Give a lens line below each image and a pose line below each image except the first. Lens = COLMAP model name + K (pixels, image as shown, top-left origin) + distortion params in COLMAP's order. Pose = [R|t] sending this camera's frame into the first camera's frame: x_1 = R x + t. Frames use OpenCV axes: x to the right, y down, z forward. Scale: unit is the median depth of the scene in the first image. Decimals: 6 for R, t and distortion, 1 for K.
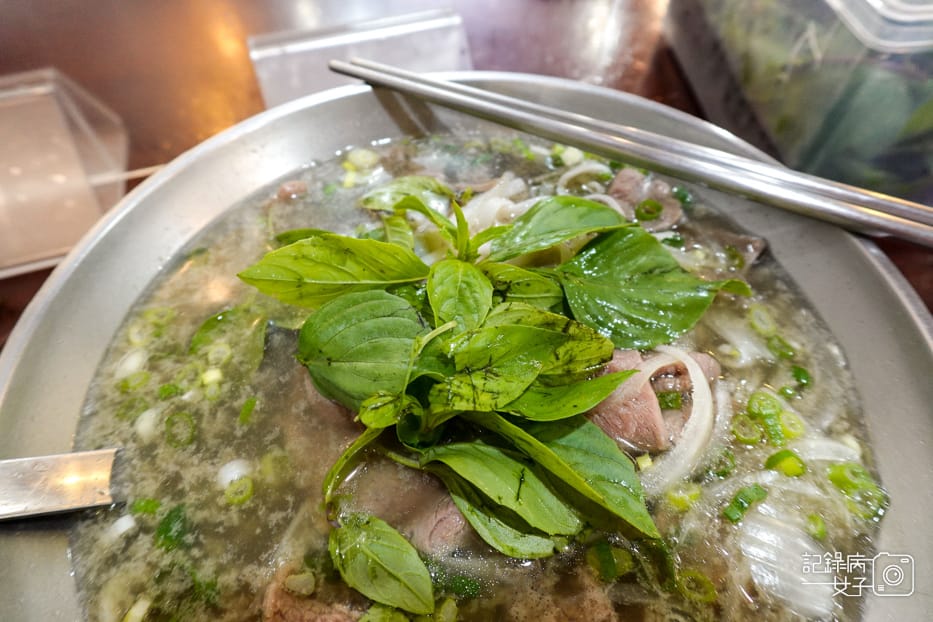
lens RADIAL K [[522.0, 0, 461.5], [0, 522.0, 318.5], [0, 0, 1]] dist [0.000546, -0.005749]
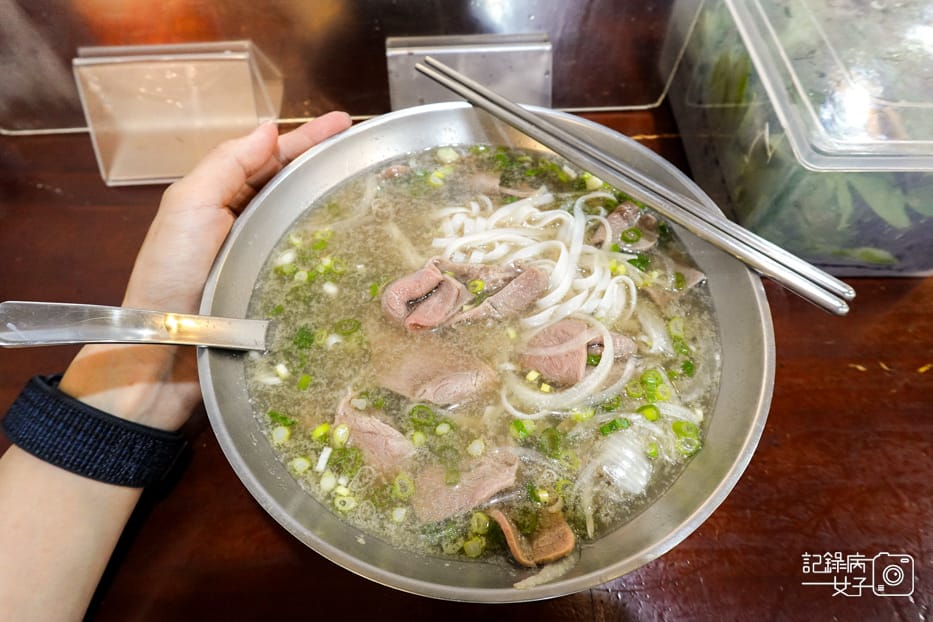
lens RADIAL K [[522.0, 0, 459.4], [0, 522.0, 309.7], [0, 0, 1]] dist [0.000546, -0.005749]
pose [[0.967427, 0.227772, -0.110474, 0.132790], [-0.217296, 0.971051, 0.099207, -0.062053], [0.129873, -0.071970, 0.988915, -0.605507]]
